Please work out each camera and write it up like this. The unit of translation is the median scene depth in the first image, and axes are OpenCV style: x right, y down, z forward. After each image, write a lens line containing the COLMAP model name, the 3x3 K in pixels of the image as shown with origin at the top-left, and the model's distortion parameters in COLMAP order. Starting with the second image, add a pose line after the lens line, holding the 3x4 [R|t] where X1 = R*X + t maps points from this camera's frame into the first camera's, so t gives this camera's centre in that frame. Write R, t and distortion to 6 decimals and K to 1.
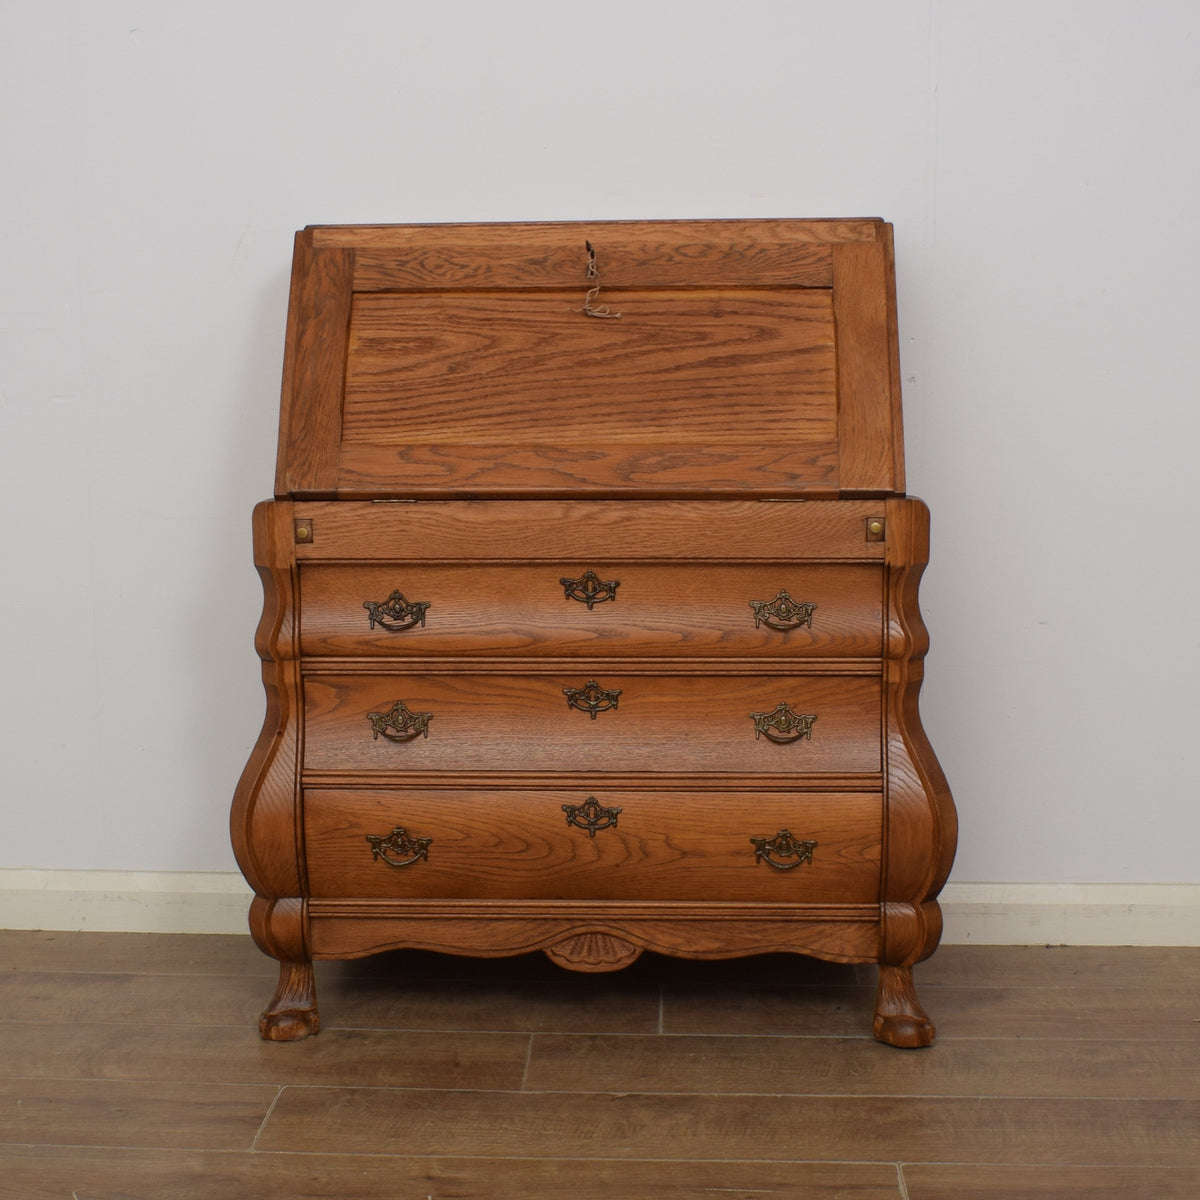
lens RADIAL K [[2087.3, 0, 572.2], [0, 2087.3, 633.2], [0, 0, 1]] dist [-0.099321, -0.009414]
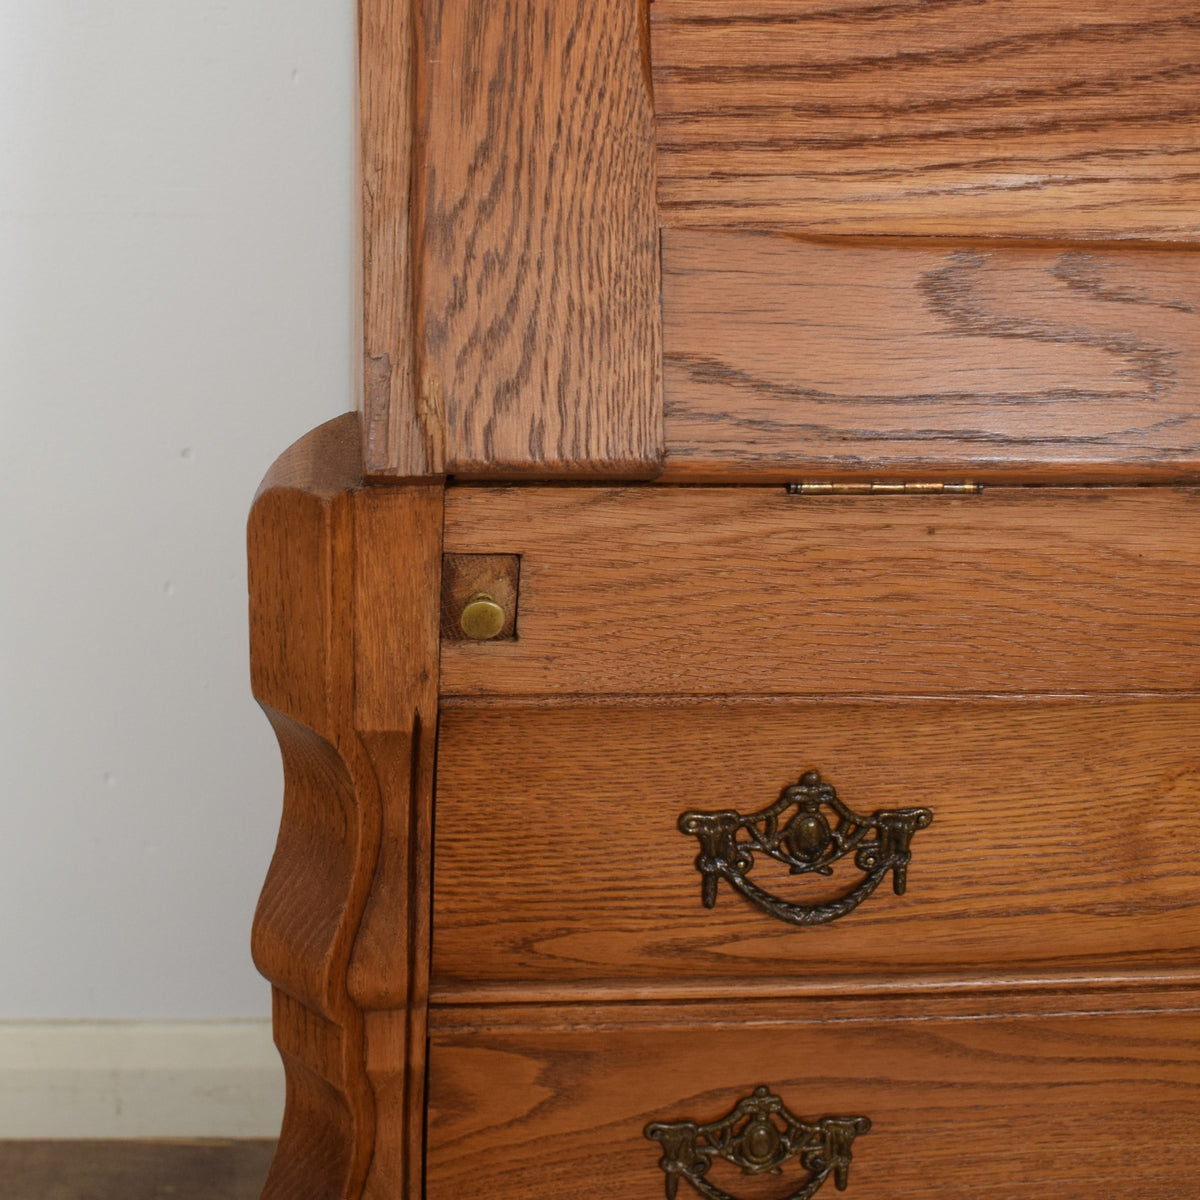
lens RADIAL K [[1868.6, 0, 414.8], [0, 1868.6, 485.5], [0, 0, 1]] dist [-0.119341, 0.054049]
pose [[0.994553, -0.018389, 0.102600, -0.156404], [-0.014911, 0.949092, 0.314646, -0.125911], [-0.103163, -0.314462, 0.943648, 0.801602]]
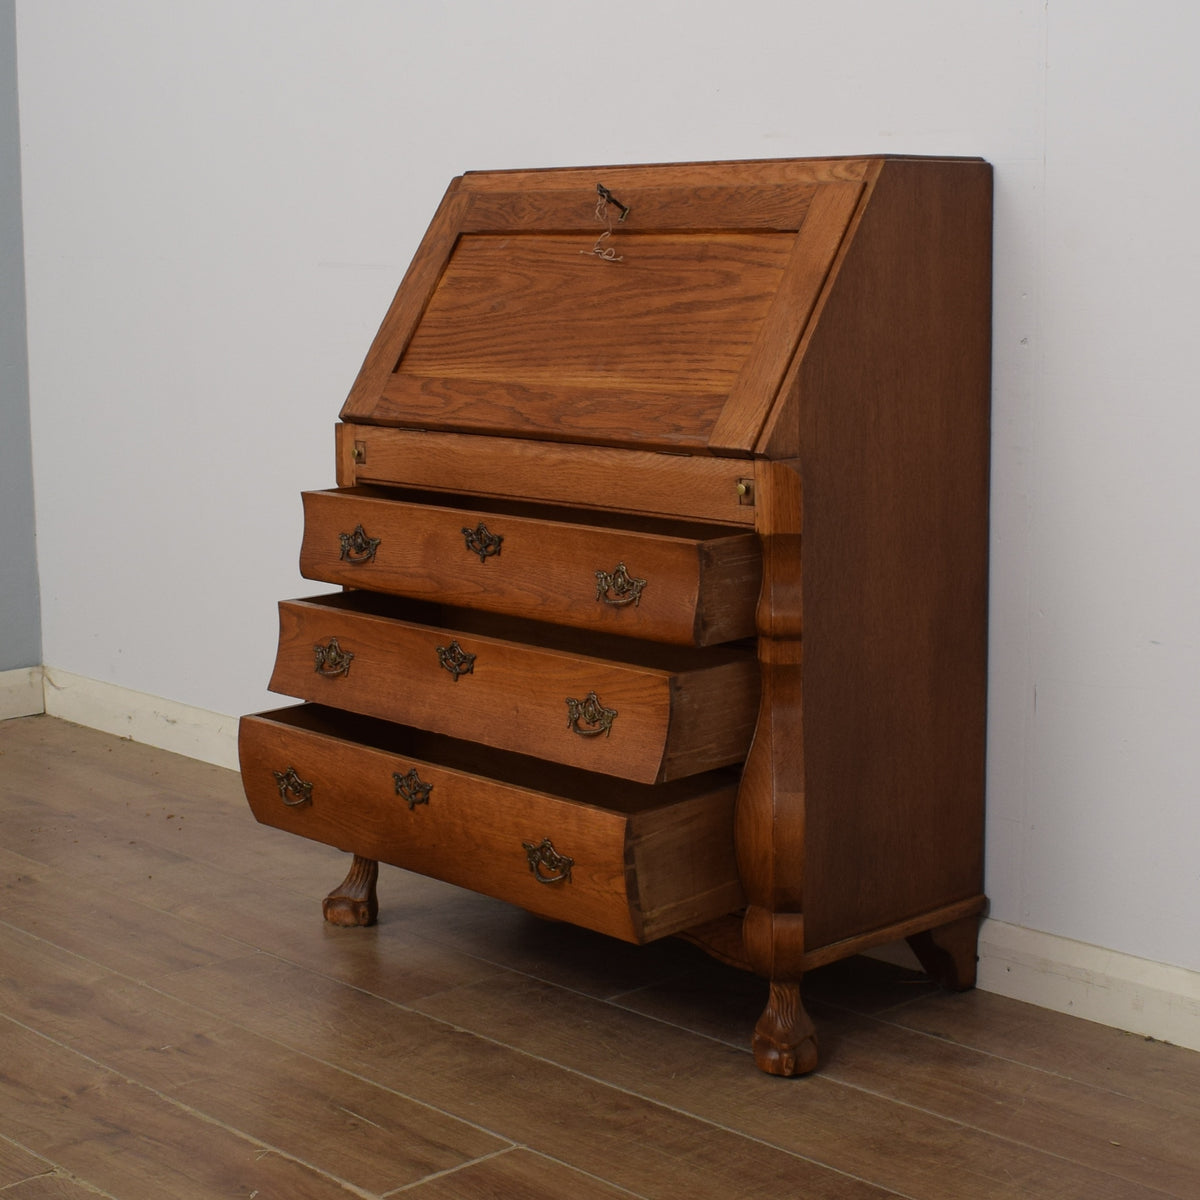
lens RADIAL K [[2308.6, 0, 596.7], [0, 2308.6, 535.5], [0, 0, 1]] dist [-0.093558, -0.099618]
pose [[0.728728, 0.094282, -0.678282, 0.771499], [-0.124347, 0.992229, 0.004327, -0.026294], [0.673419, 0.081189, 0.734789, 0.204557]]
